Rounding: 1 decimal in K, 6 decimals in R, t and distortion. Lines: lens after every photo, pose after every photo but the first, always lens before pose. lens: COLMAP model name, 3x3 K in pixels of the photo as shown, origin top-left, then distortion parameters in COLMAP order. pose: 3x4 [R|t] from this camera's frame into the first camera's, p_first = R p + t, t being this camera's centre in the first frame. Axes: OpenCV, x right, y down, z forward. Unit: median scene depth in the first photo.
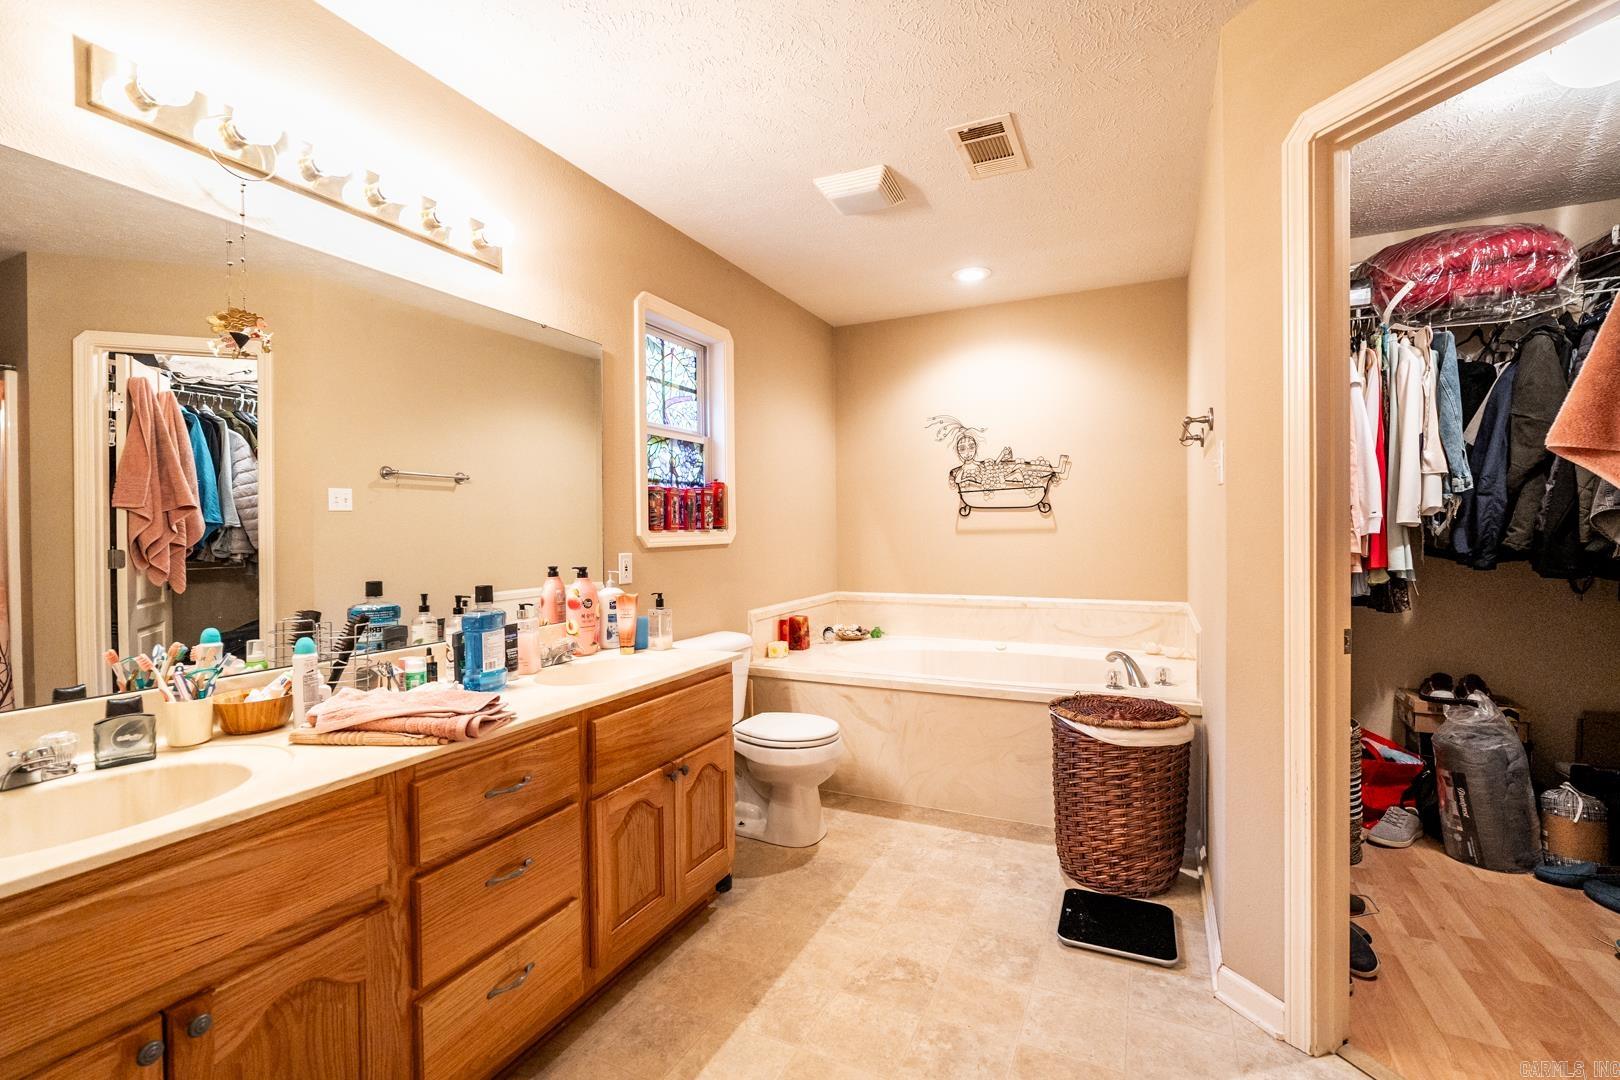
lens RADIAL K [[710.1, 0, 810.0], [0, 710.1, 540.0], [0, 0, 1]] dist [-0.014224, 0.005968]
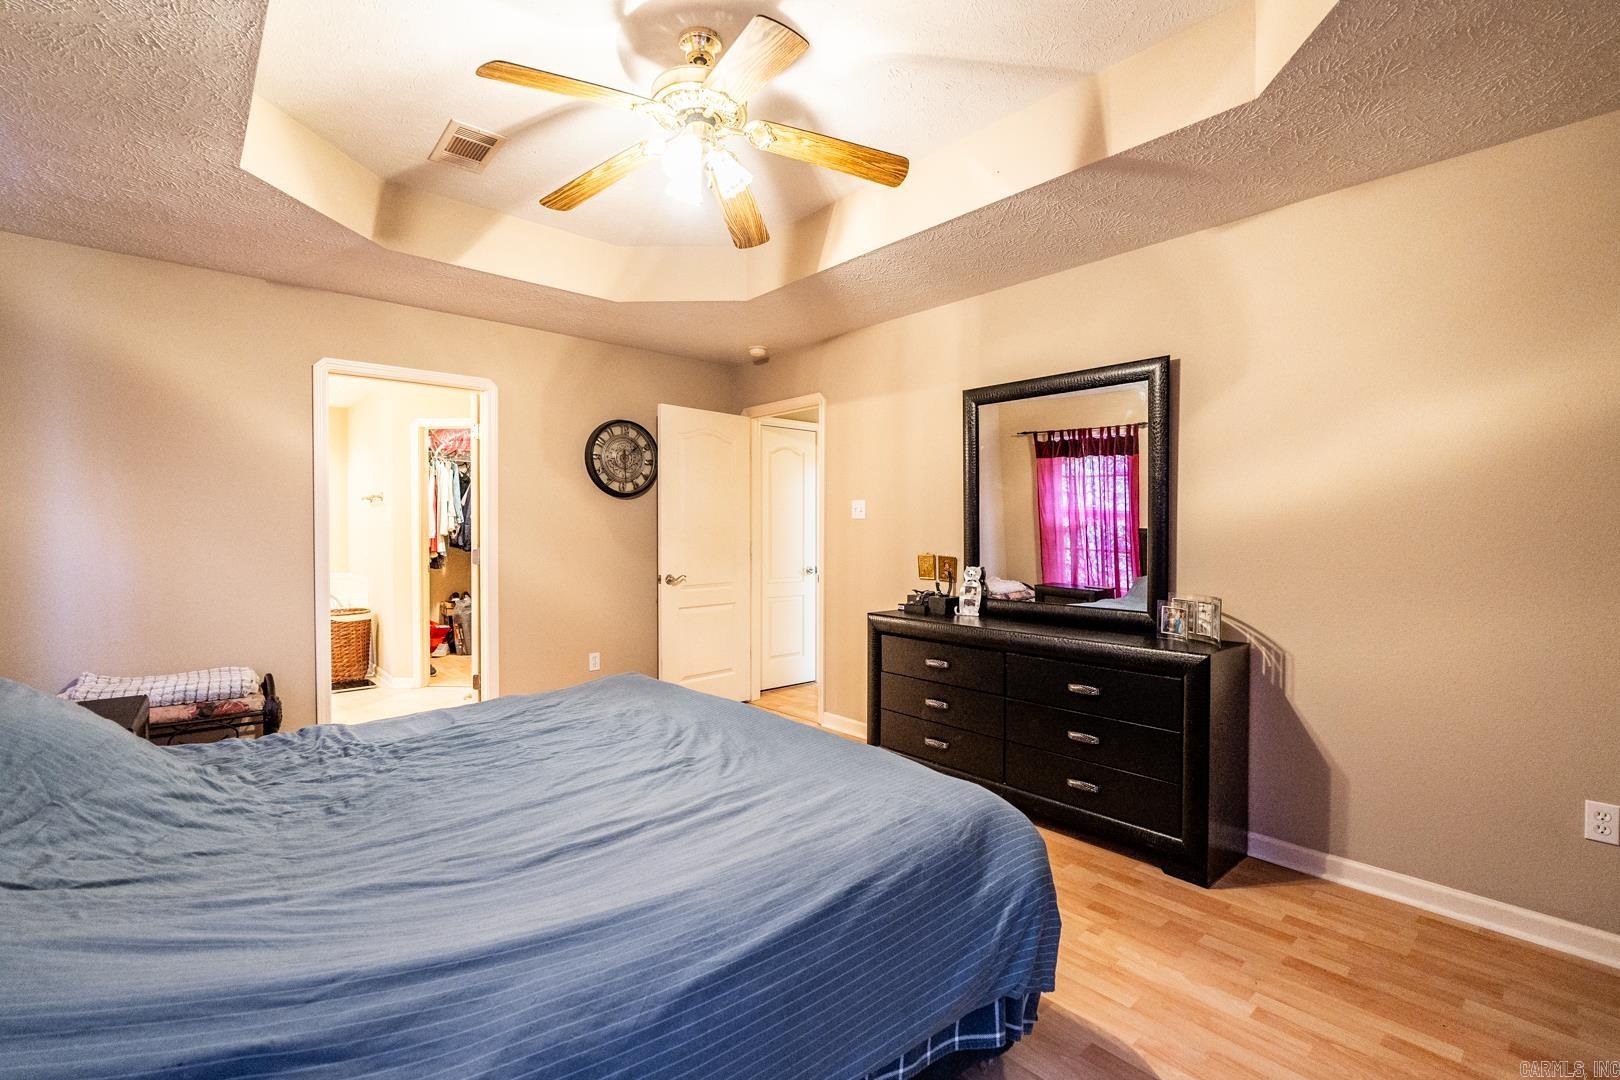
lens RADIAL K [[710.1, 0, 810.0], [0, 710.1, 540.0], [0, 0, 1]] dist [-0.014224, 0.005968]
pose [[0.383454, -0.004181, 0.923551, -1.075370], [0.009838, 0.999952, 0.000443, 0.010828], [-0.923508, 0.008916, 0.383476, -1.285062]]
